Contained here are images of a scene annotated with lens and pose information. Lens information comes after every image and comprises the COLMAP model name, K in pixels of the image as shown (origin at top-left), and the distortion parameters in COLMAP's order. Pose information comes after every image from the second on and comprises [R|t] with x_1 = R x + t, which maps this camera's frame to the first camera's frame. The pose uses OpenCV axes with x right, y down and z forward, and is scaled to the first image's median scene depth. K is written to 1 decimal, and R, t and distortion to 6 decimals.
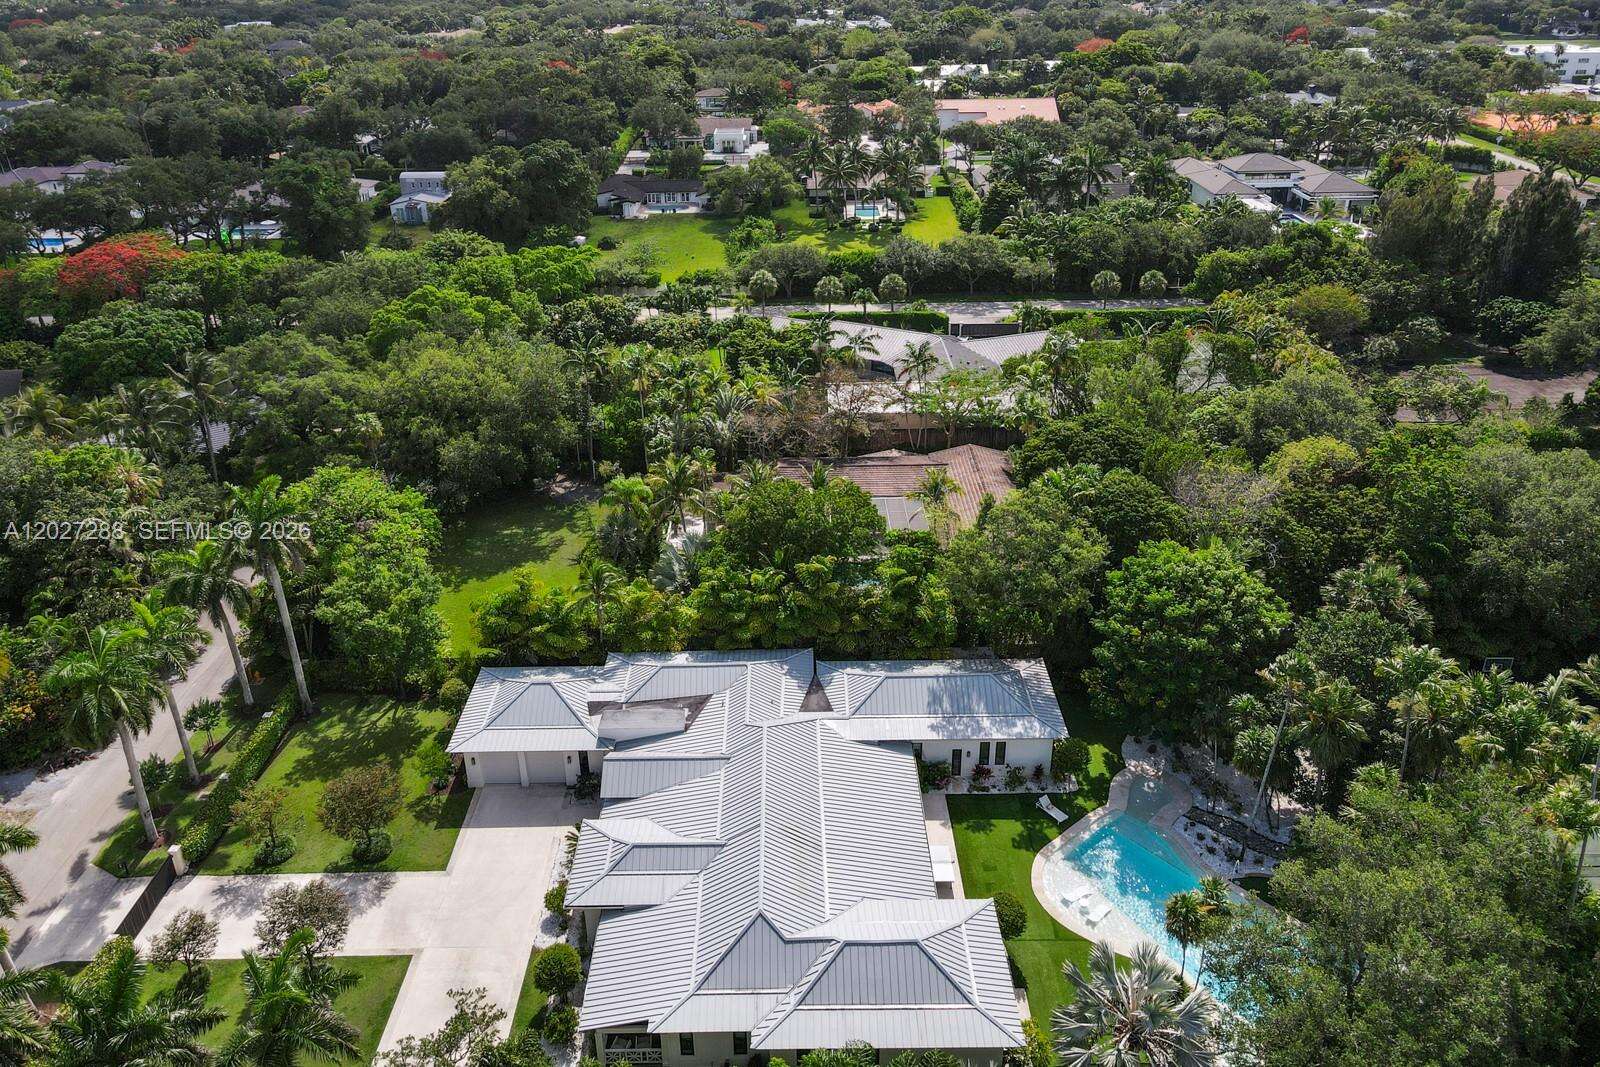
lens RADIAL K [[1158.6, 0, 793.1], [0, 1158.6, 495.5], [0, 0, 1]] dist [0.014061, 0.004866]
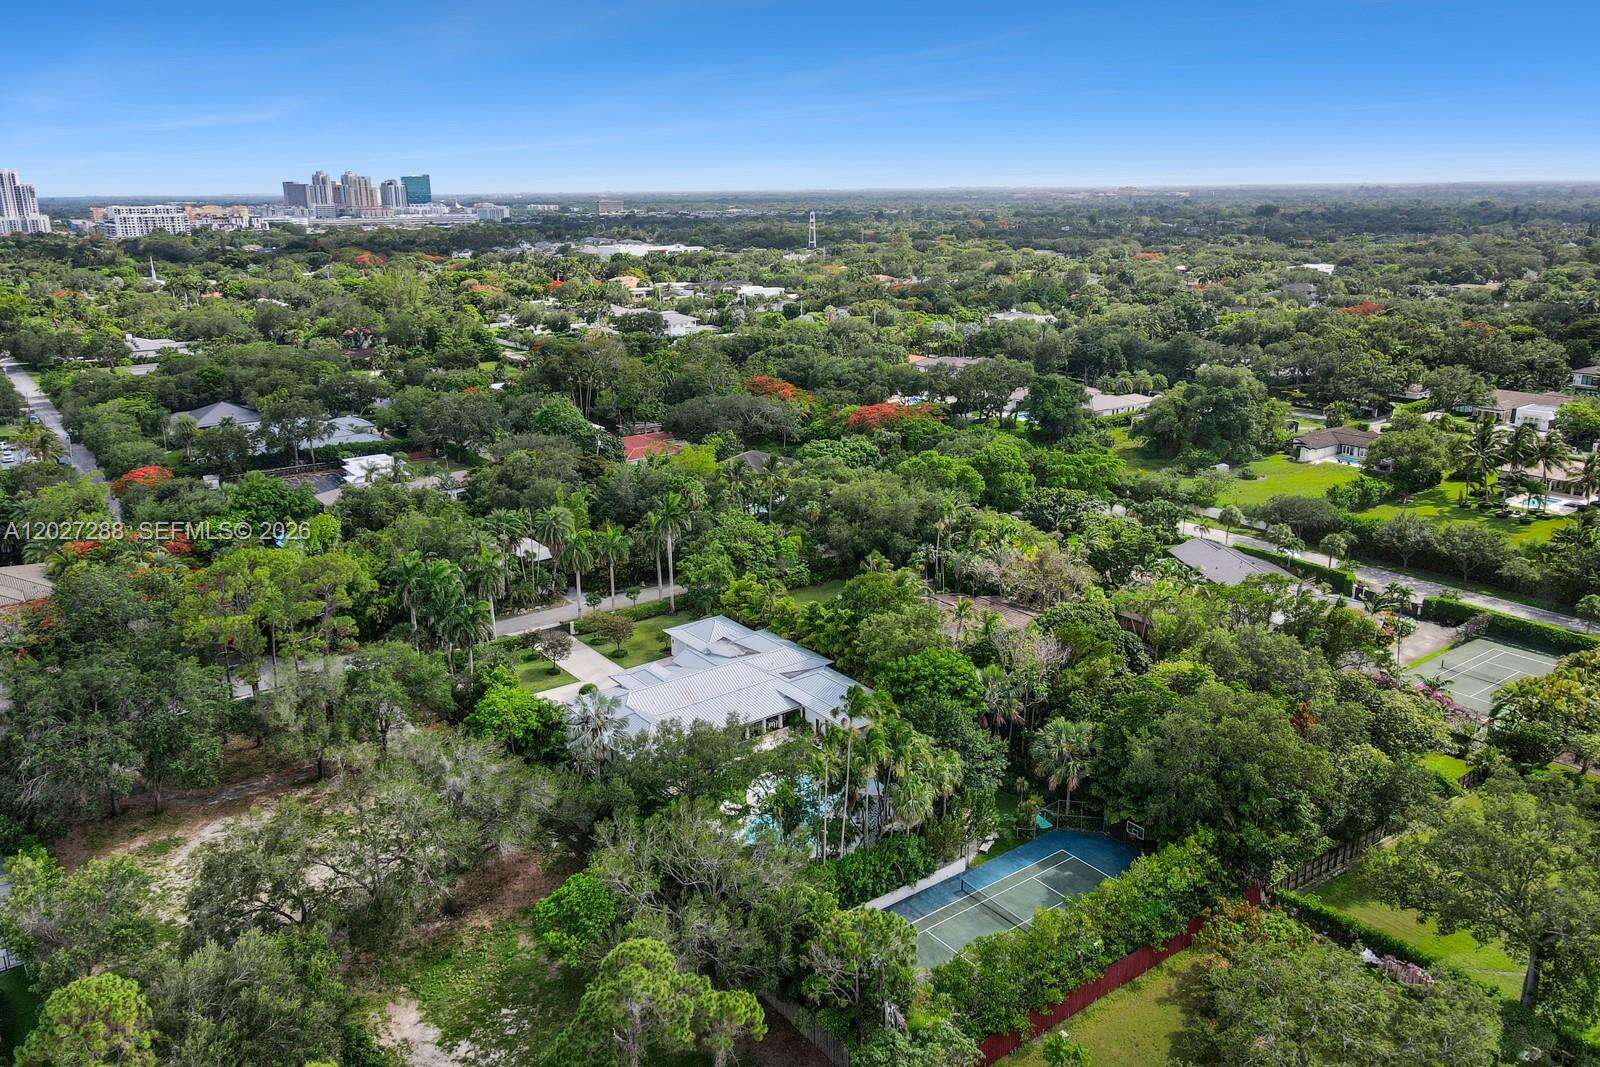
lens RADIAL K [[1198.4, 0, 796.2], [0, 1198.4, 530.6], [0, 0, 1]] dist [0.011324, 0.007469]
pose [[0.602014, 0.234583, -0.763250, 1.447159], [-0.348390, 0.937256, 0.013271, -0.059462], [0.718473, 0.257919, 0.645967, -0.270414]]
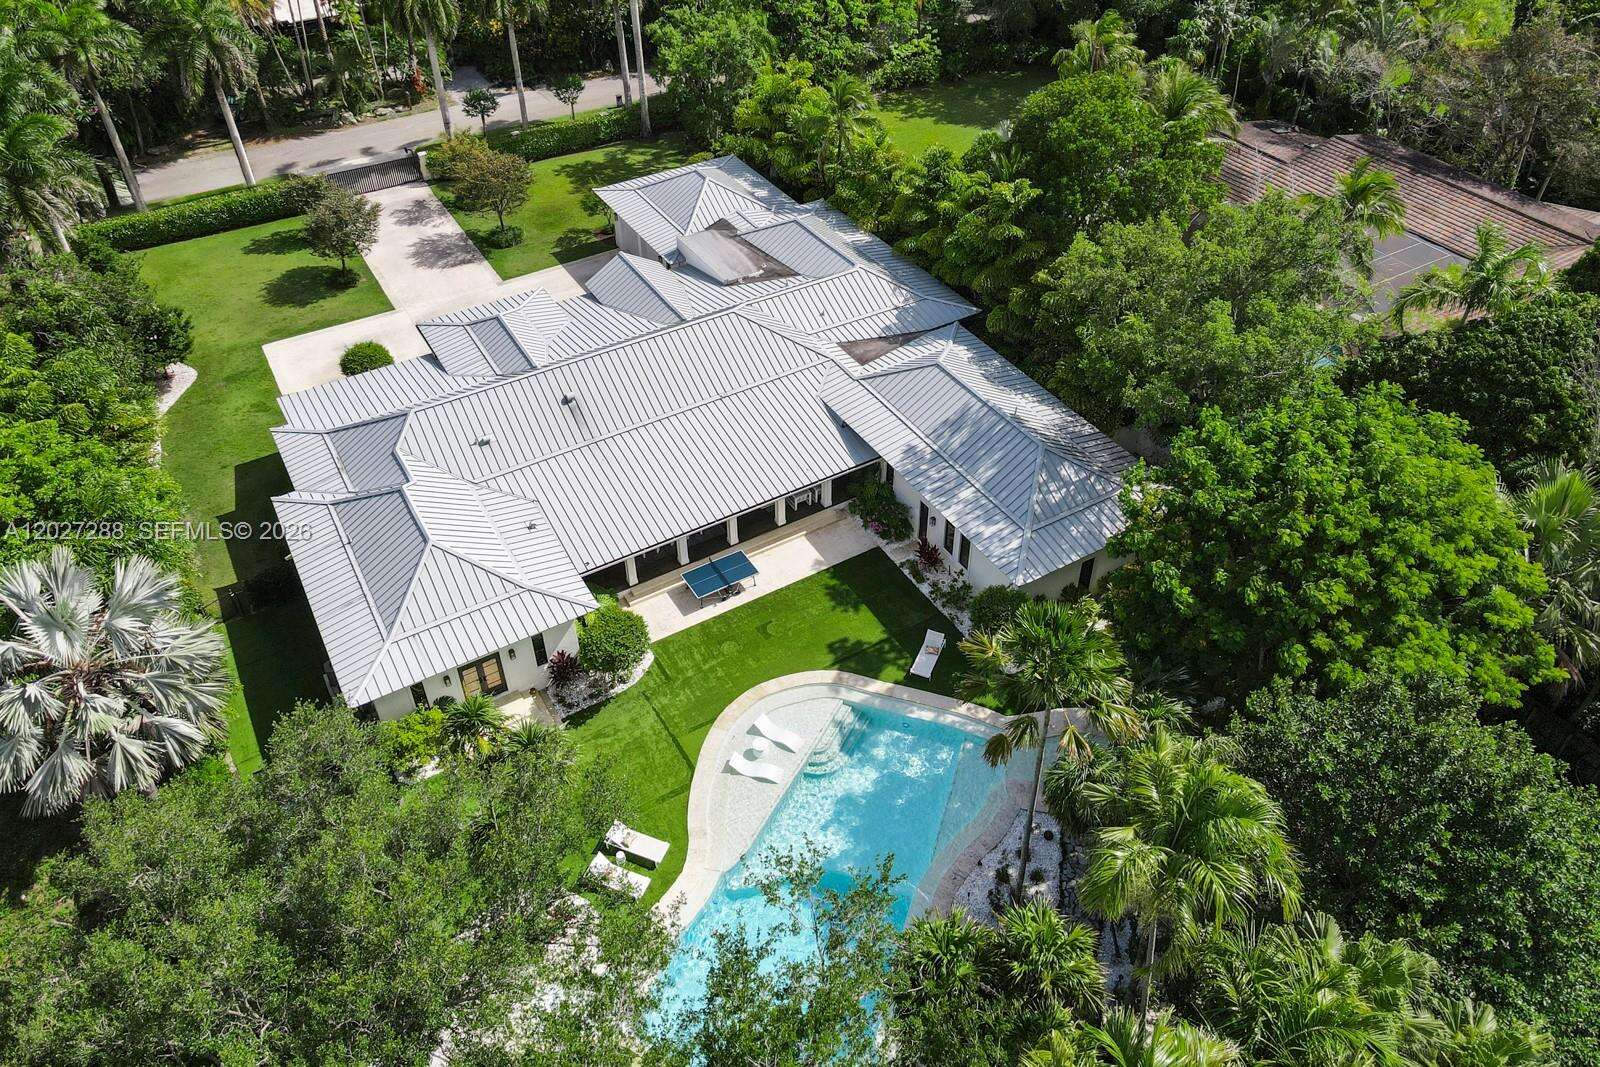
lens RADIAL K [[1158.6, 0, 793.1], [0, 1158.6, 495.5], [0, 0, 1]] dist [0.014061, 0.004866]
pose [[0.507350, 0.565017, -0.650654, 0.522566], [-0.371874, 0.824677, 0.426166, -0.032114], [0.777371, 0.025746, 0.628515, 0.541561]]
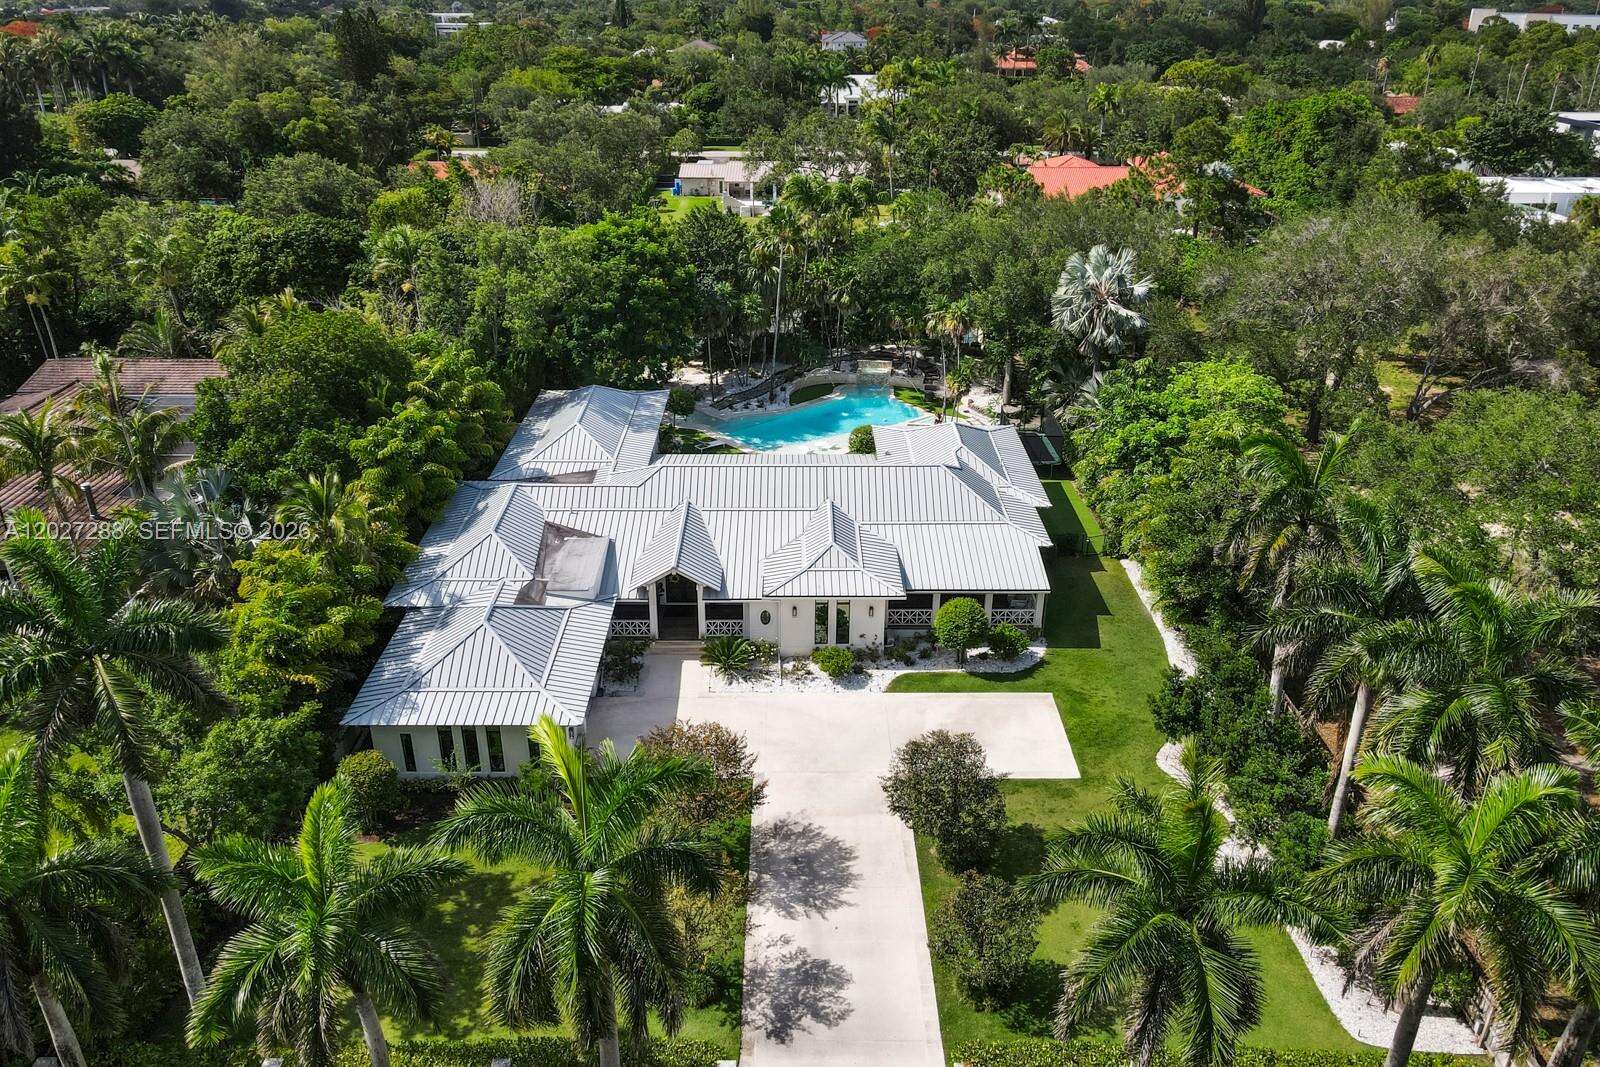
lens RADIAL K [[1198.4, 0, 796.2], [0, 1198.4, 530.6], [0, 0, 1]] dist [0.011324, 0.007469]
pose [[-0.008416, -0.411578, 0.911335, -0.830331], [0.434402, 0.819375, 0.374059, -0.050557], [-0.900680, 0.399034, 0.171895, 0.741637]]
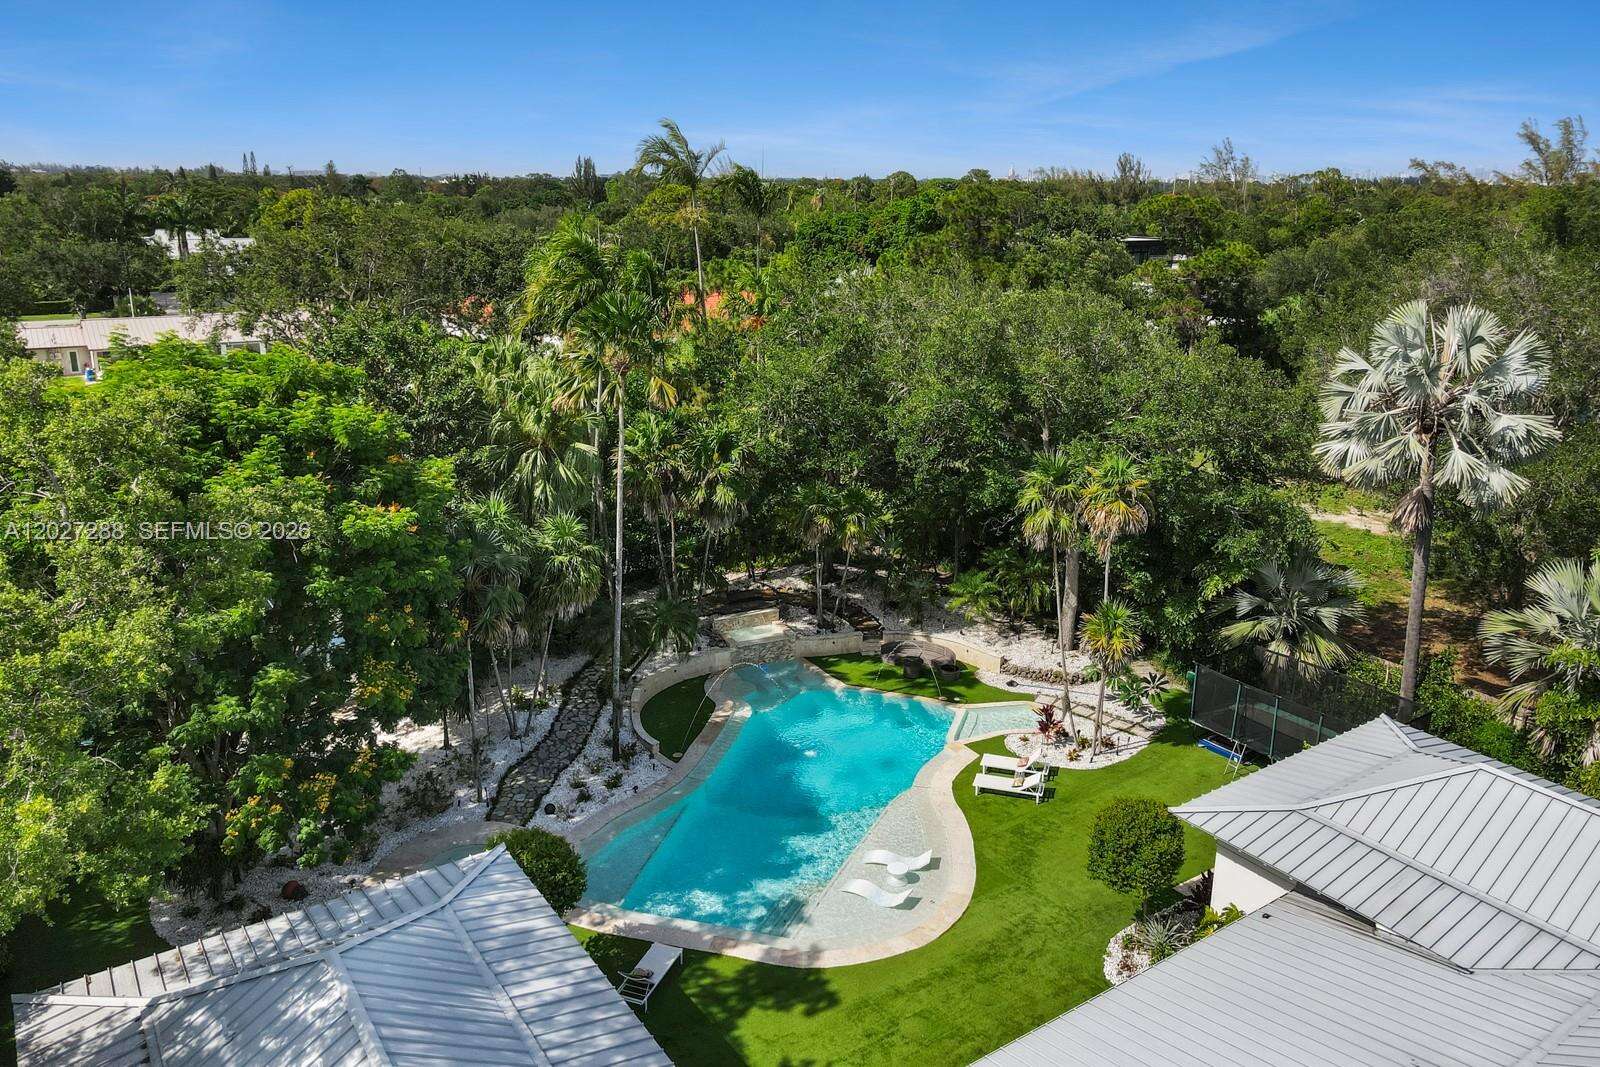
lens RADIAL K [[1198.4, 0, 796.2], [0, 1198.4, 530.6], [0, 0, 1]] dist [0.011324, 0.007469]
pose [[-0.567516, -0.231371, 0.790185, -0.058940], [0.355195, 0.797013, 0.488474, -0.006850], [-0.742806, 0.557887, -0.370136, 1.004488]]
